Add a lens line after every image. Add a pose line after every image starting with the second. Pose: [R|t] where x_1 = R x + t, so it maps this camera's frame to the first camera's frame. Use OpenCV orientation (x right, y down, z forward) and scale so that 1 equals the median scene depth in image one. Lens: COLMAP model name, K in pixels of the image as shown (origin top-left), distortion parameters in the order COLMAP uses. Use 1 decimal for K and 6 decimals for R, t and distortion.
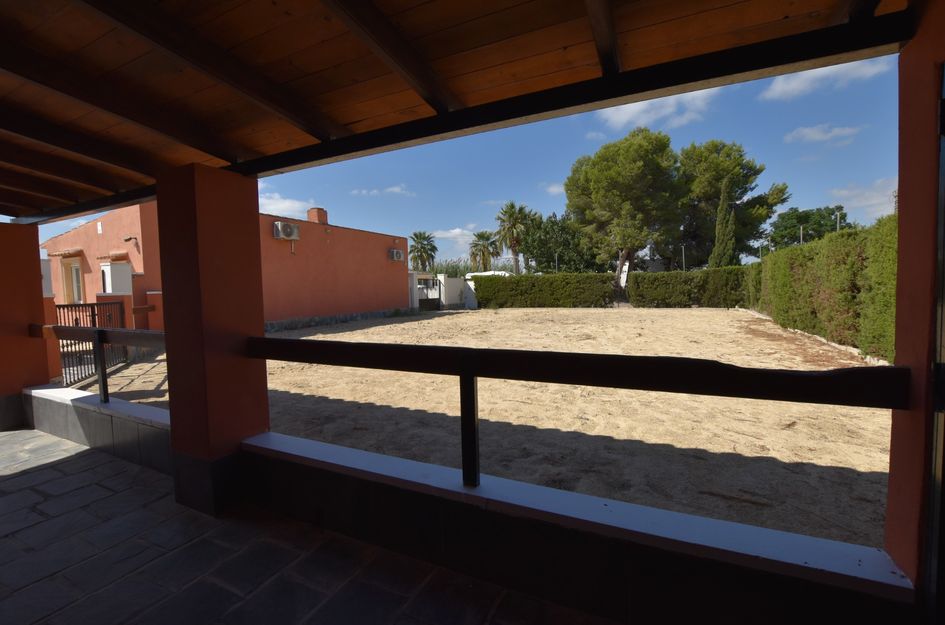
lens RADIAL K [[418.2, 0, 472.5], [0, 418.2, 312.5], [0, 0, 1]] dist [-0.029021, 0.000216]
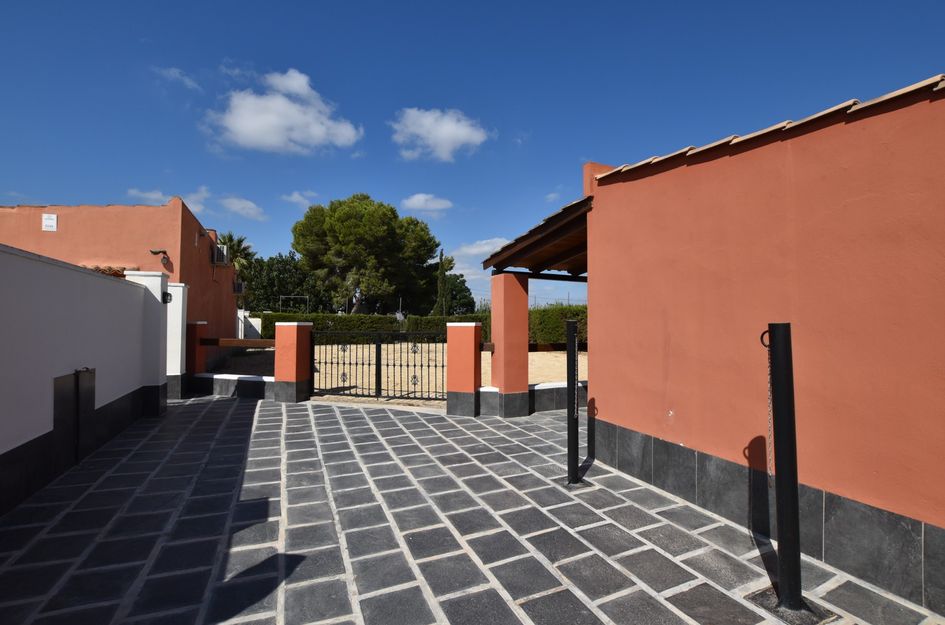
lens RADIAL K [[418.2, 0, 472.5], [0, 418.2, 312.5], [0, 0, 1]] dist [-0.029021, 0.000216]
pose [[0.690673, 0.056147, 0.720984, -0.235054], [0.014517, 0.995704, -0.091448, 0.007084], [-0.723022, 0.073627, 0.686891, -0.018051]]
